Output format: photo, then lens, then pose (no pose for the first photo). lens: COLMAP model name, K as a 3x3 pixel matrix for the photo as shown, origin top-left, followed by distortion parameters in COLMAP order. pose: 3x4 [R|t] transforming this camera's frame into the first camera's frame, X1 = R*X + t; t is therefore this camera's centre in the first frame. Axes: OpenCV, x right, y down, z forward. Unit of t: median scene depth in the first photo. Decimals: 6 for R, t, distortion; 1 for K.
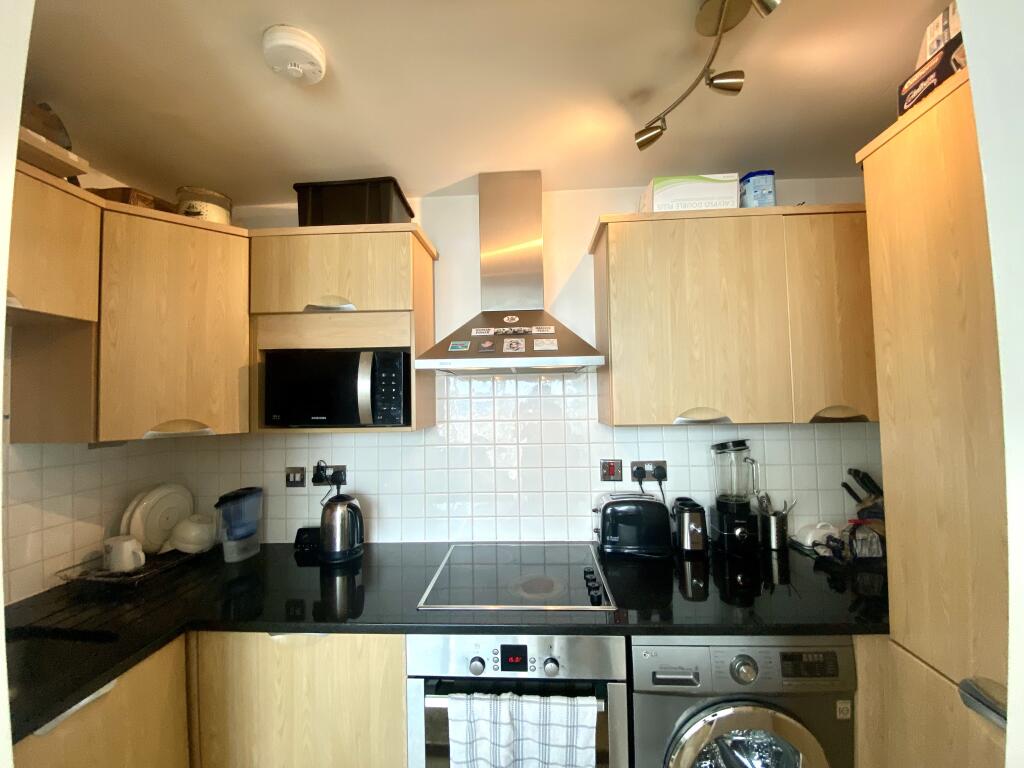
lens RADIAL K [[419.5, 0, 515.8], [0, 419.5, 380.5], [0, 0, 1]] dist [0.054575, -0.036484]
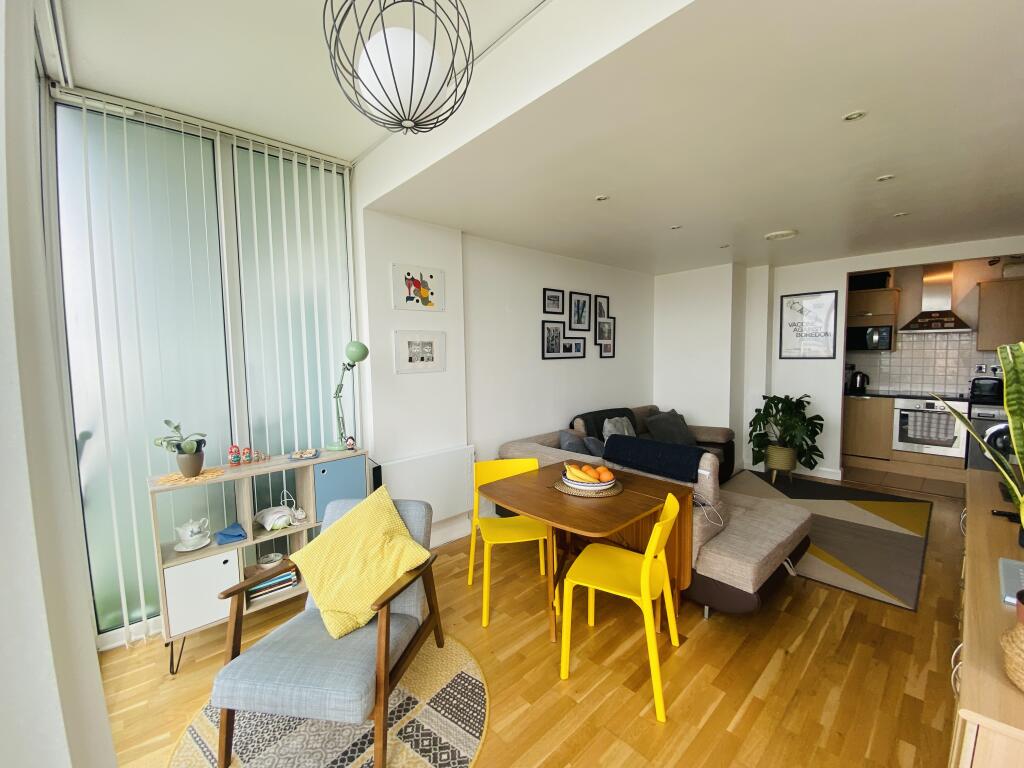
lens RADIAL K [[419.5, 0, 515.8], [0, 419.5, 380.5], [0, 0, 1]] dist [0.054575, -0.036484]
pose [[0.726165, 0.060747, -0.684832, -0.074655], [0.029604, 0.992402, 0.119420, -0.147515], [0.686883, -0.106993, 0.718849, -3.608547]]
